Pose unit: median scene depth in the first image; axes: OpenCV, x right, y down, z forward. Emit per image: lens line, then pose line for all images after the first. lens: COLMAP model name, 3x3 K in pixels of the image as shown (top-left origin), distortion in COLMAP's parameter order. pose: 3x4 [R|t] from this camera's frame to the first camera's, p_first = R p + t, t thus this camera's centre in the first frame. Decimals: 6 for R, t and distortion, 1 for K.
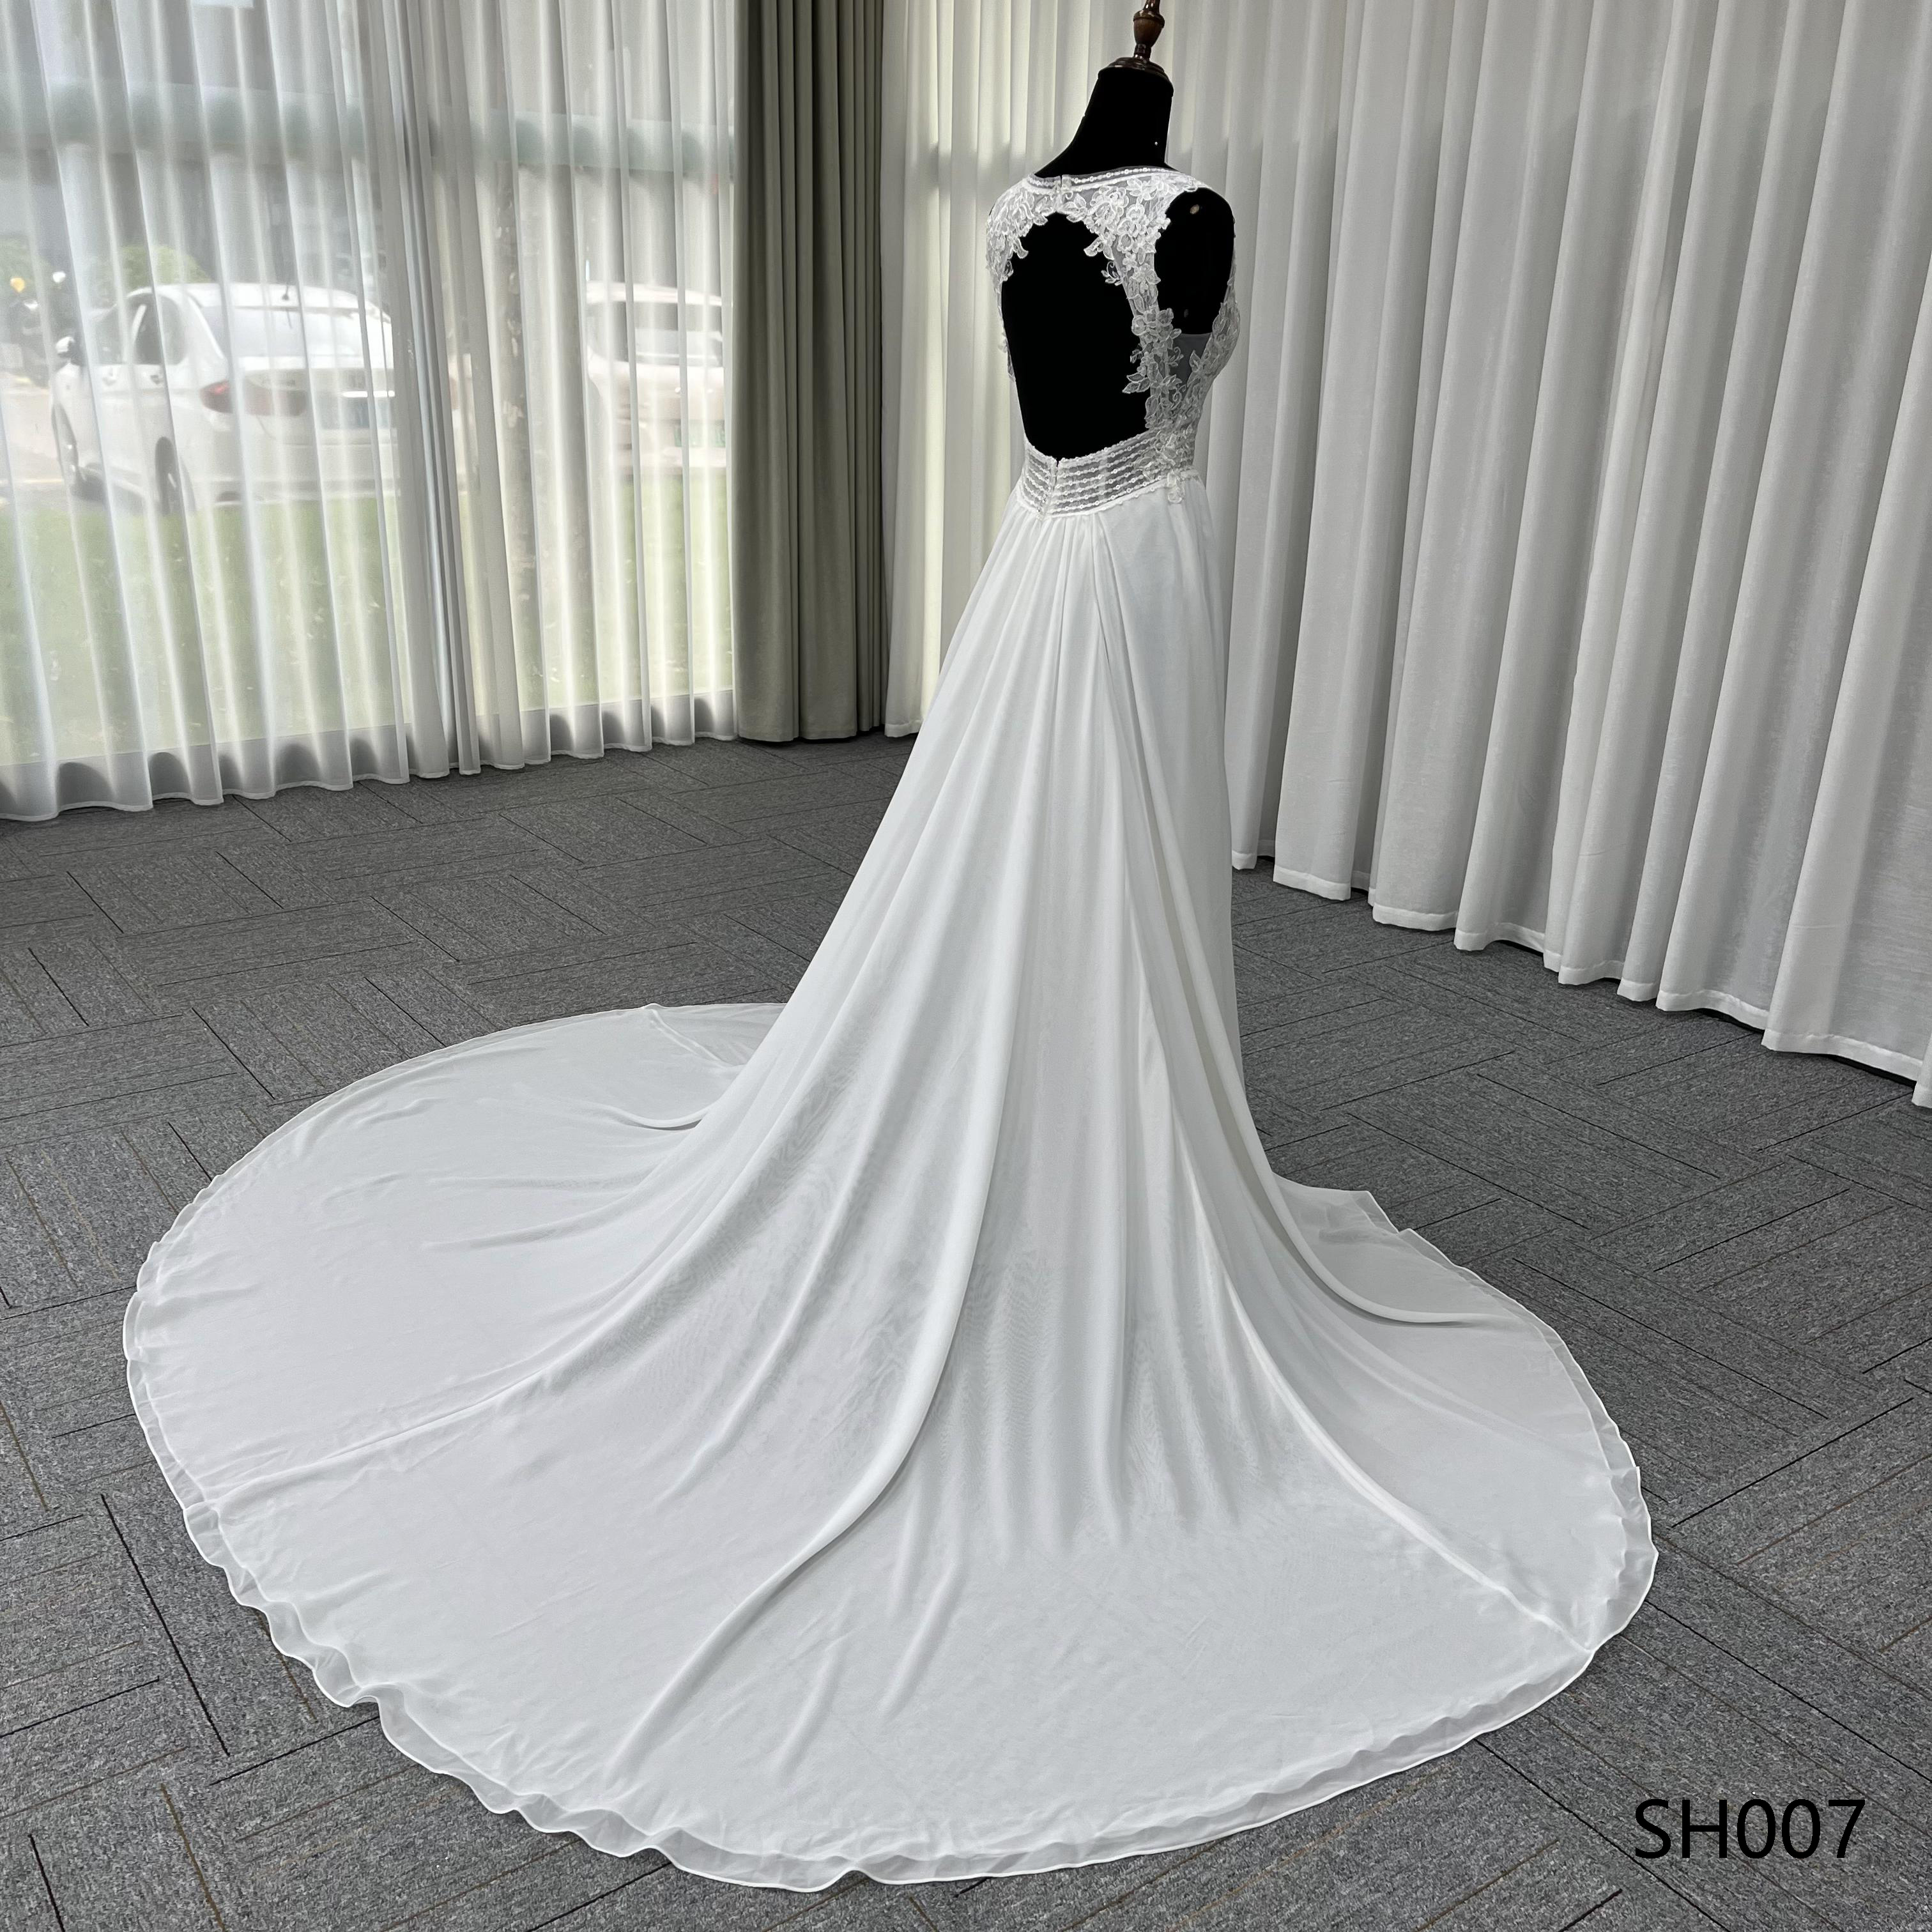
lens RADIAL K [[1969.1, 0, 955.4], [0, 1969.1, 979.4], [0, 0, 1]] dist [0.048658, -0.031829]
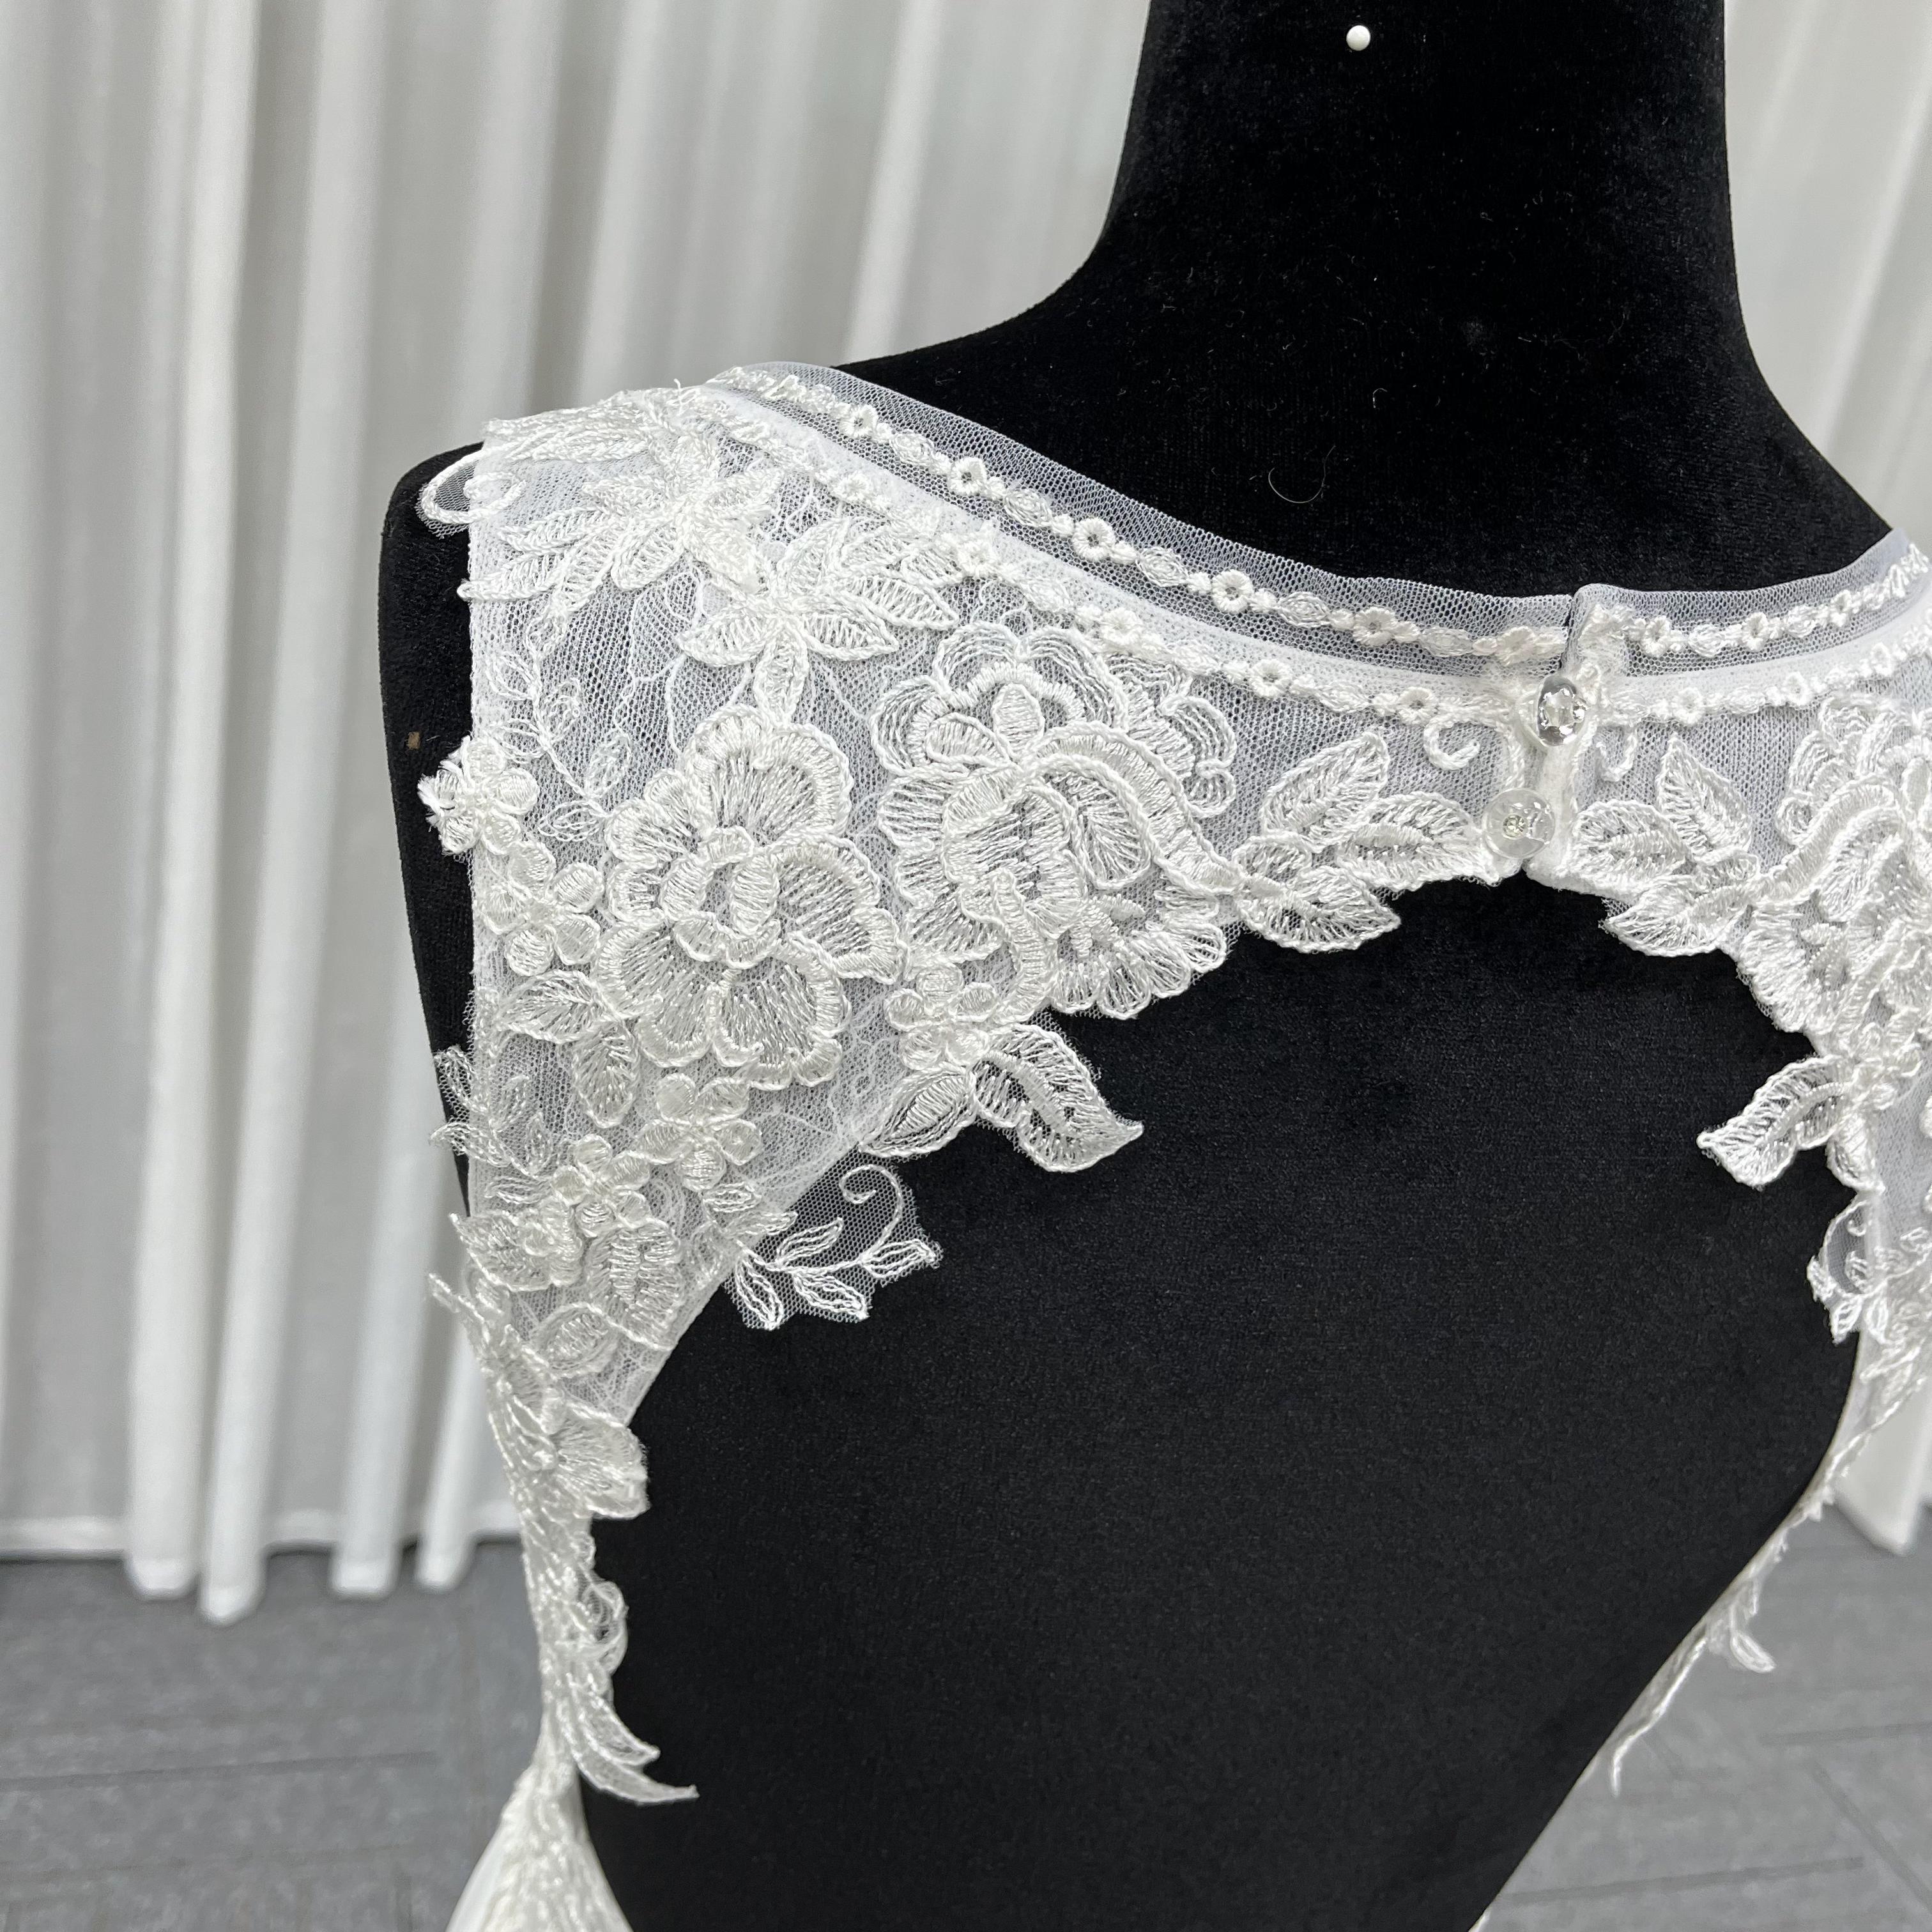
lens RADIAL K [[1980.3, 0, 983.2], [0, 1980.3, 944.7], [0, 0, 1]] dist [0.174321, -0.628101]
pose [[0.485079, -0.240937, 0.840624, -0.067562], [0.143947, 0.970181, 0.195007, -0.406789], [-0.862542, 0.026411, 0.505296, 0.956181]]
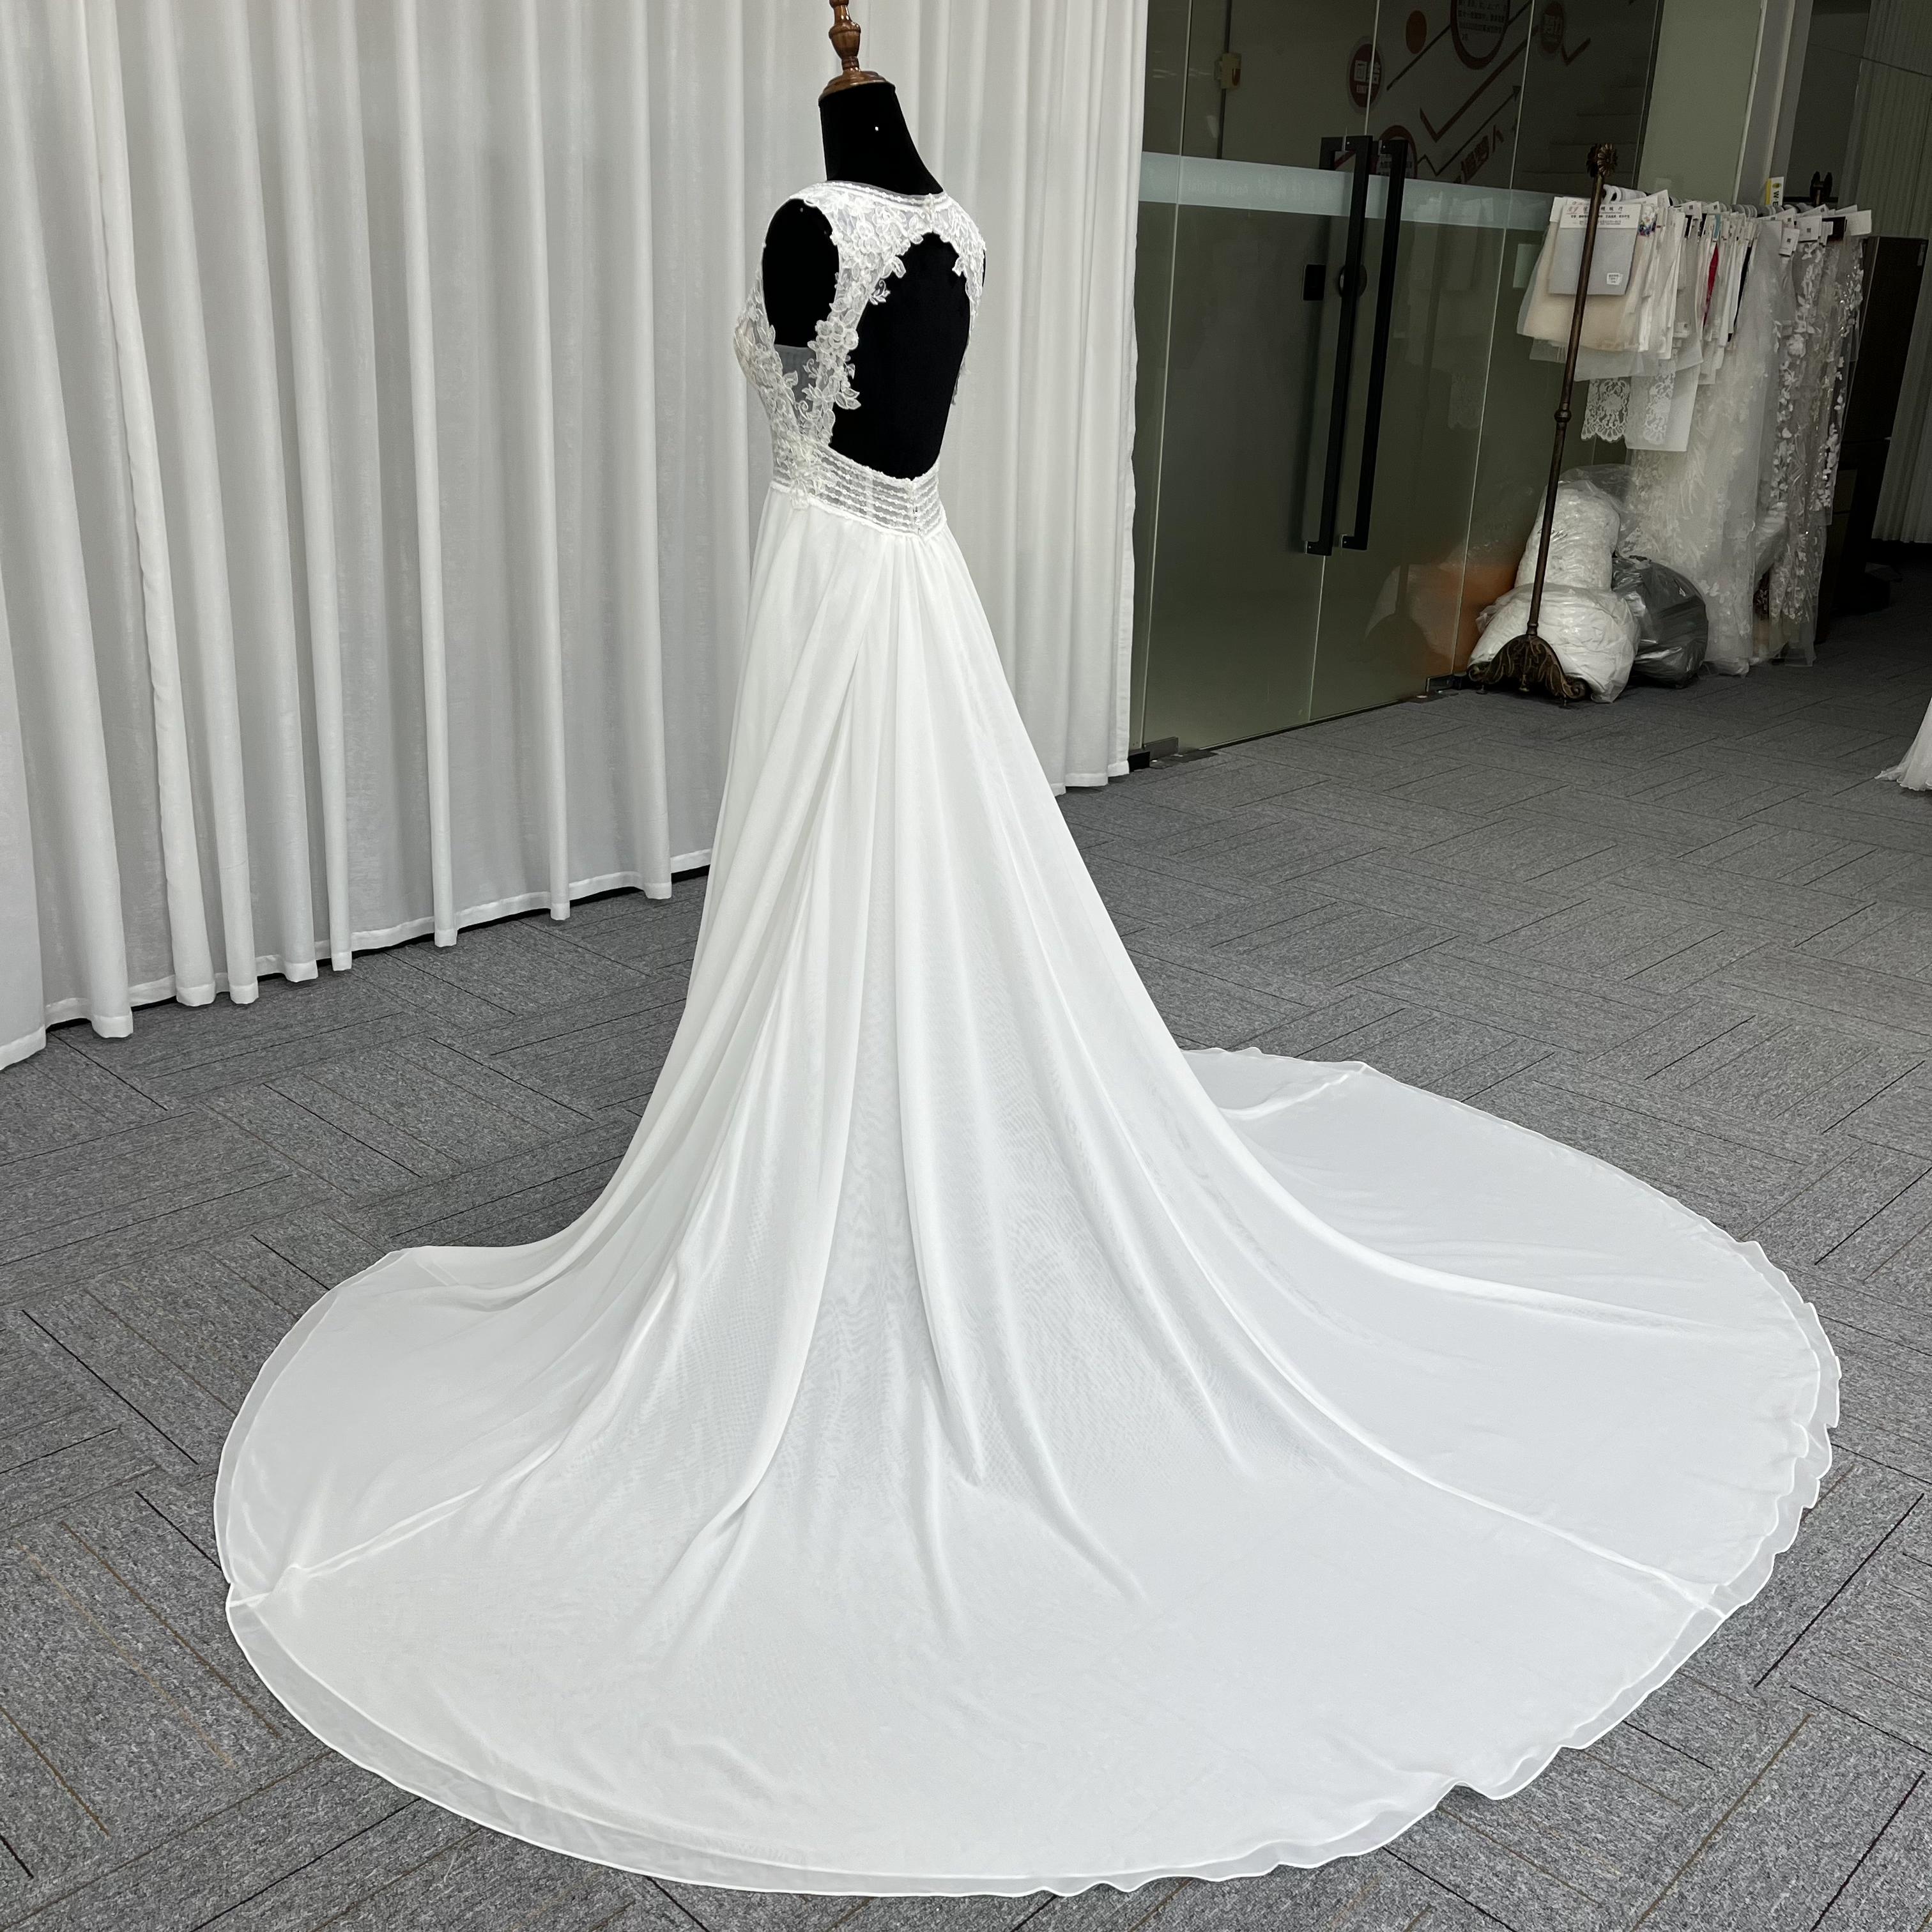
lens RADIAL K [[1964.4, 0, 981.2], [0, 1964.4, 976.4], [0, 0, 1]] dist [0.042564, -0.036690]
pose [[-0.208840, -0.358322, 0.909940, -0.972176], [0.296612, 0.863420, 0.408078, -0.455862], [-0.931884, 0.355122, -0.074034, 1.169046]]
